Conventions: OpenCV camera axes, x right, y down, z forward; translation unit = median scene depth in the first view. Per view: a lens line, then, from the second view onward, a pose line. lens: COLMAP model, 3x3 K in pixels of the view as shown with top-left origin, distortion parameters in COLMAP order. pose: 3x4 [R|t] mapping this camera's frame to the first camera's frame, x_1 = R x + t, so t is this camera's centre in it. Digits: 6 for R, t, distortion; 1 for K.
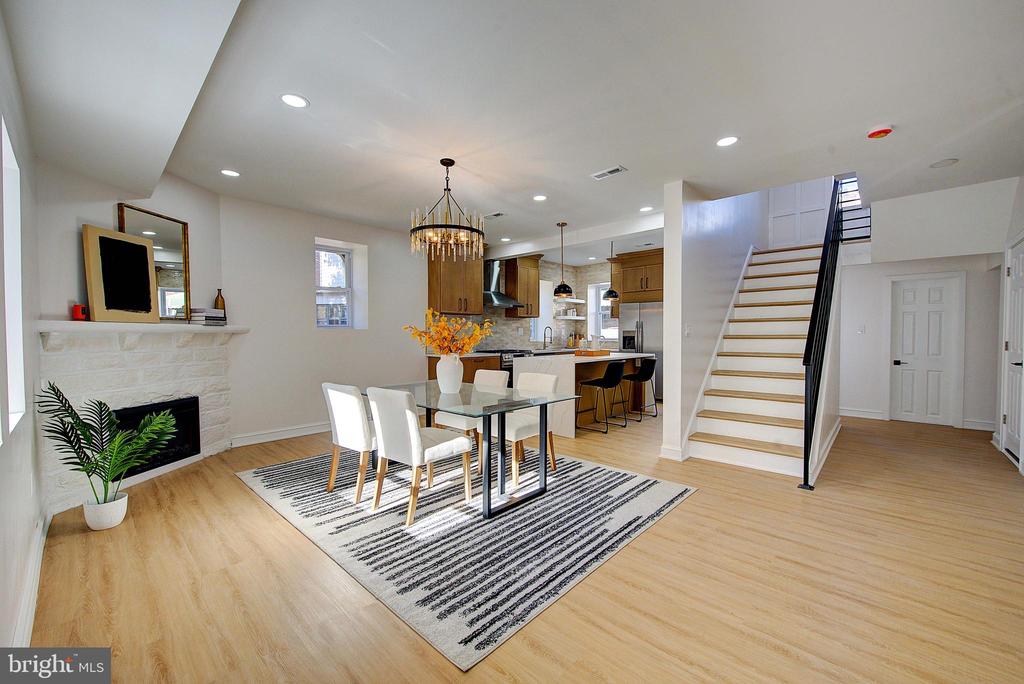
lens RADIAL K [[412.9, 0, 516.4], [0, 412.9, 343.6], [0, 0, 1]] dist [0.002959, -0.000117]
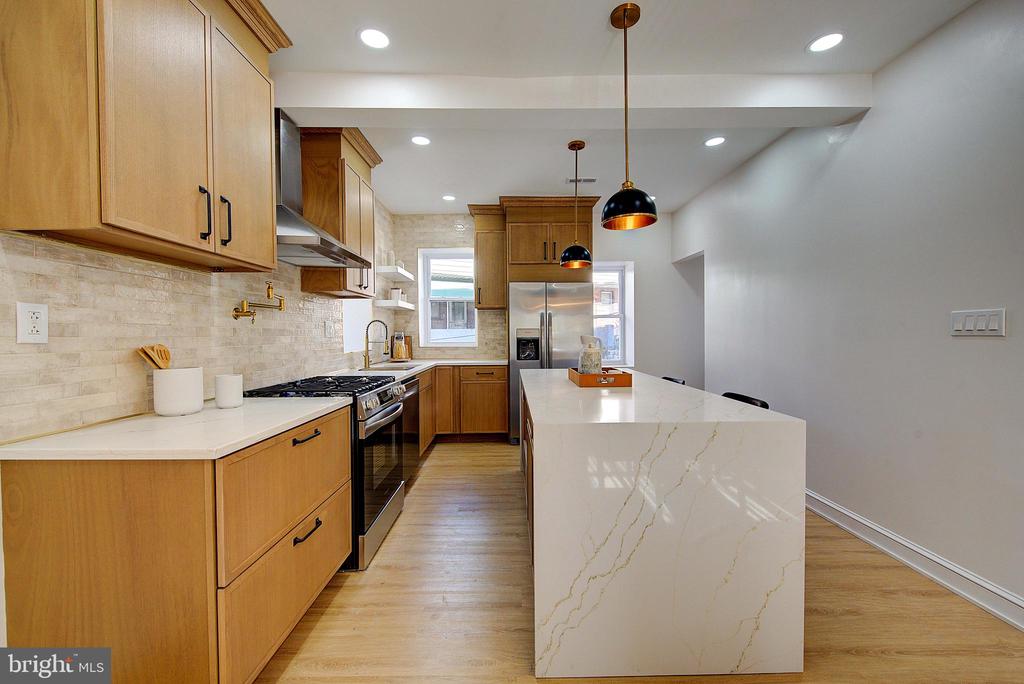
lens RADIAL K [[412.9, 0, 516.8], [0, 412.9, 338.2], [0, 0, 1]] dist [0.002959, -0.000117]
pose [[0.727253, -0.005959, 0.686344, -0.311412], [0.013889, 0.999885, -0.006036, -0.033720], [-0.686229, 0.013922, 0.727252, 1.268551]]
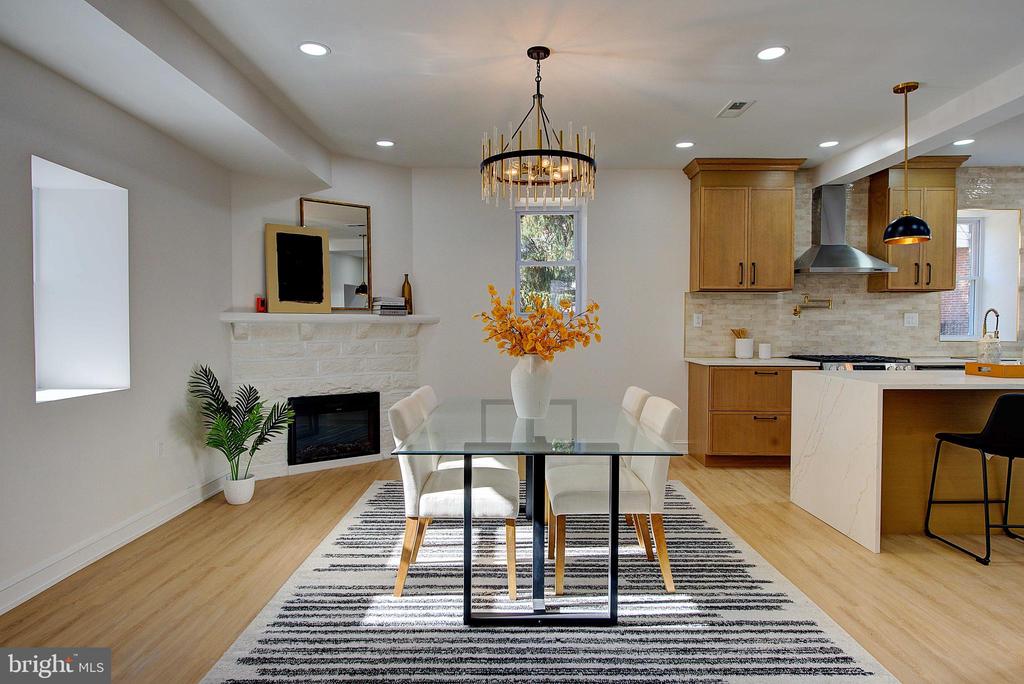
lens RADIAL K [[605.8, 0, 505.3], [0, 605.8, 340.3], [0, 0, 1]] dist [-0.001694, -0.002909]
pose [[0.676298, 0.018979, -0.736384, 0.481108], [-0.017934, 0.999796, 0.009297, -0.006420], [0.736410, 0.006919, 0.676500, 0.332584]]
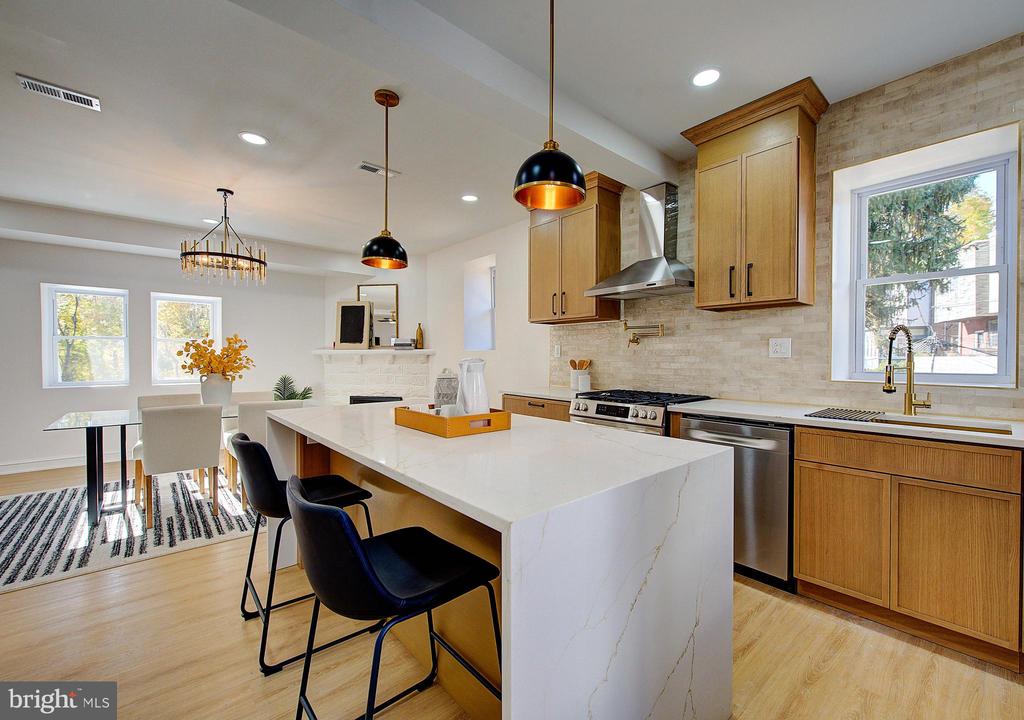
lens RADIAL K [[422.4, 0, 521.0], [0, 422.4, 357.5], [0, 0, 1]] dist [-0.001720, -0.000591]
pose [[-0.091267, 0.002651, -0.995823, 0.825950], [-0.024261, 0.999694, 0.004885, -0.040377], [0.995531, 0.024606, -0.091175, 1.828368]]
